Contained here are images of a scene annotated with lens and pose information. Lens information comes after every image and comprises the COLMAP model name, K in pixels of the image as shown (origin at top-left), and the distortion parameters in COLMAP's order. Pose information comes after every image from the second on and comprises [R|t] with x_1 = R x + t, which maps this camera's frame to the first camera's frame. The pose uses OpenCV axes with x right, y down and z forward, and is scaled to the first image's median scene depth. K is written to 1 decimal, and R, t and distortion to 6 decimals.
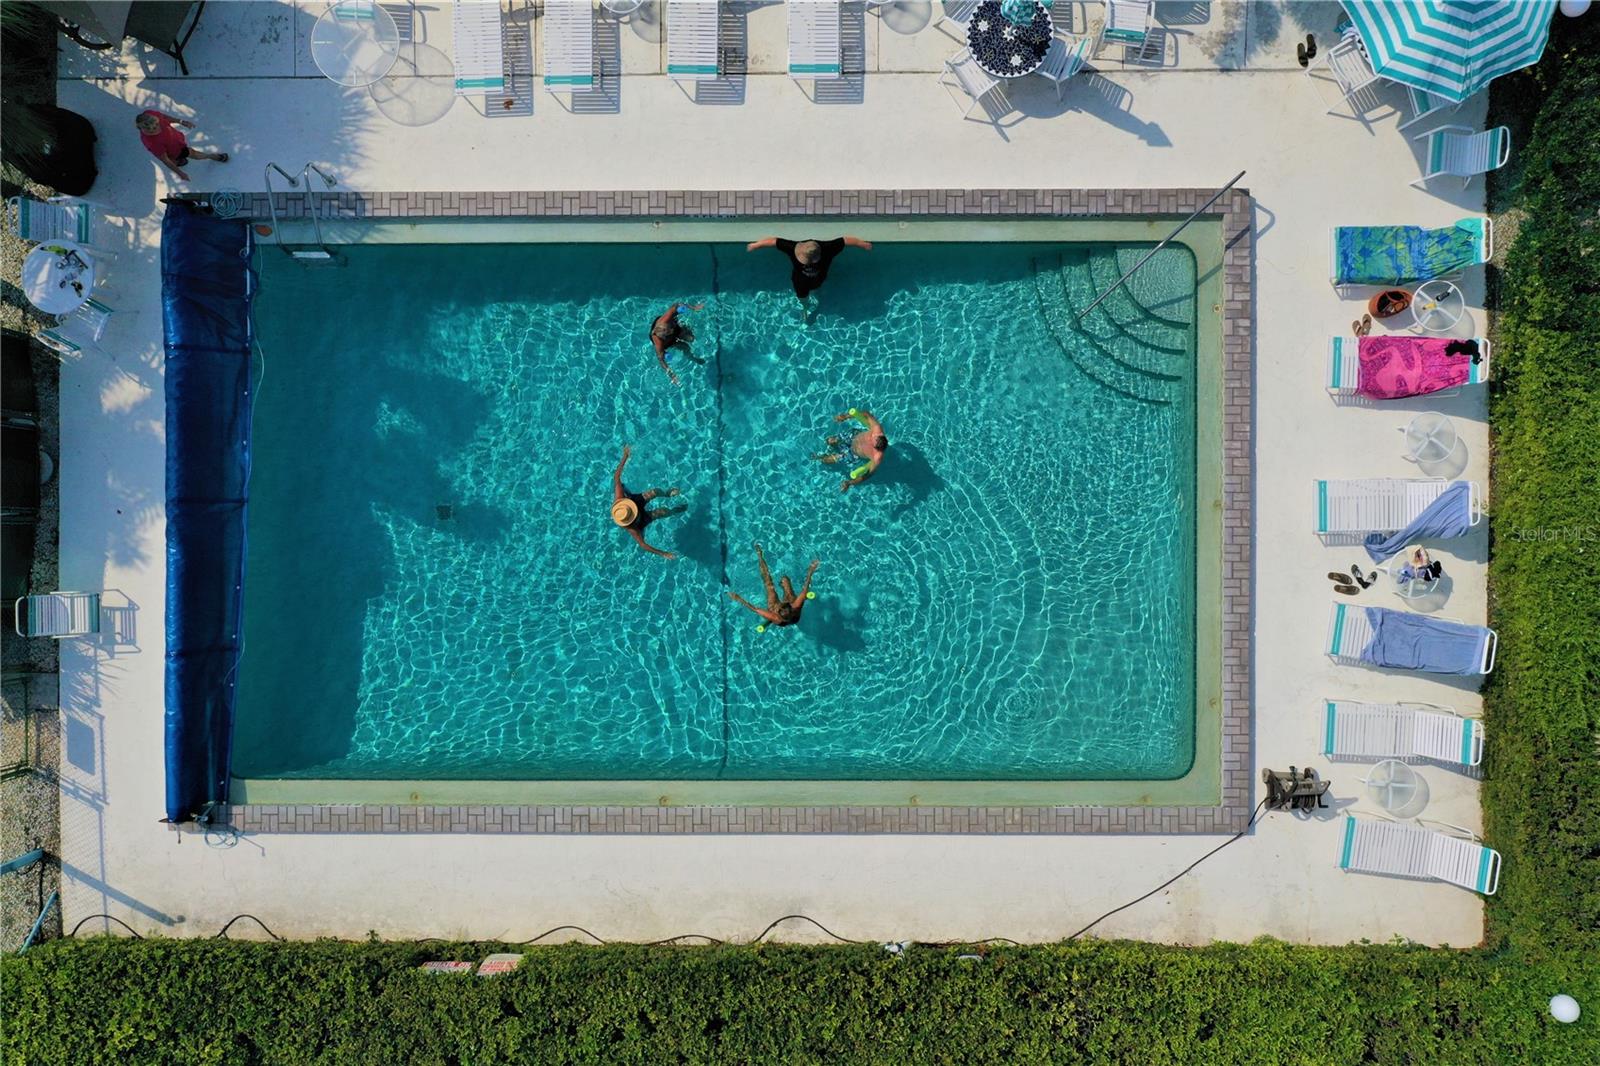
lens RADIAL K [[1268.4, 0, 800.0], [0, 1268.4, 533.0], [0, 0, 1]] dist [0.066370, -0.001542]
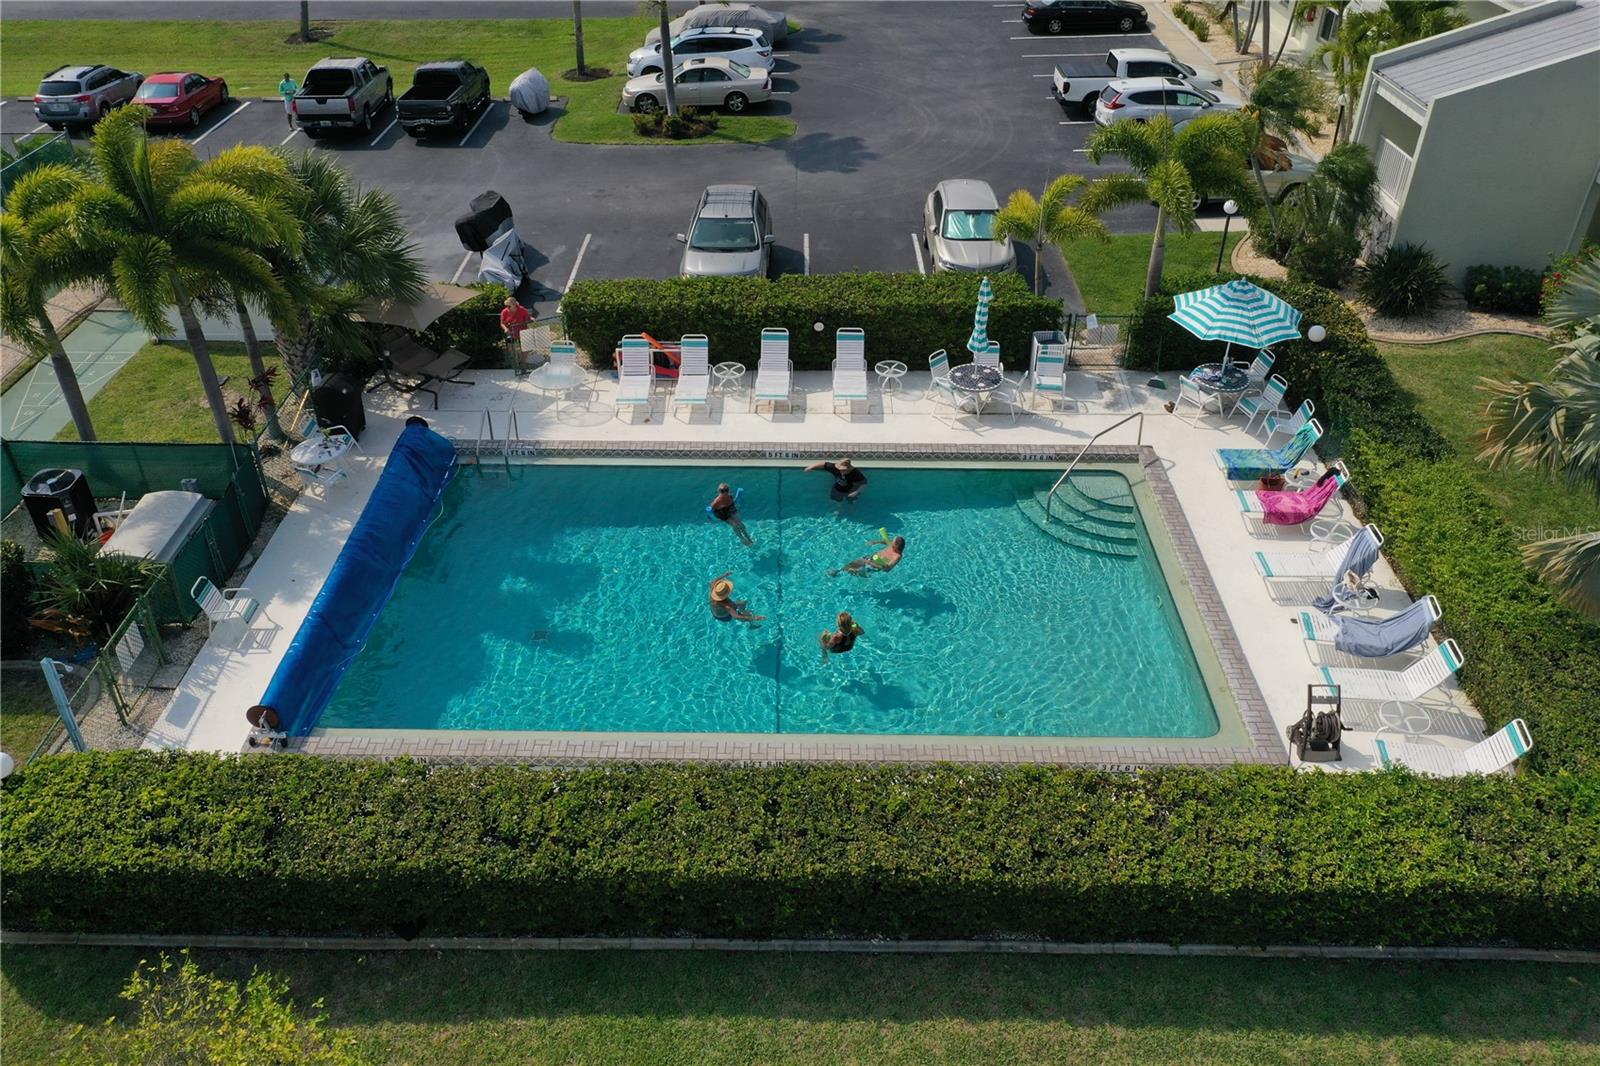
lens RADIAL K [[1268.4, 0, 800.0], [0, 1268.4, 533.0], [0, 0, 1]] dist [0.066370, -0.001542]
pose [[0.999745, 0.021541, 0.006829, -0.054723], [-0.006859, 0.577227, -0.816555, 0.950346], [-0.021531, 0.816300, 0.577227, 0.253889]]
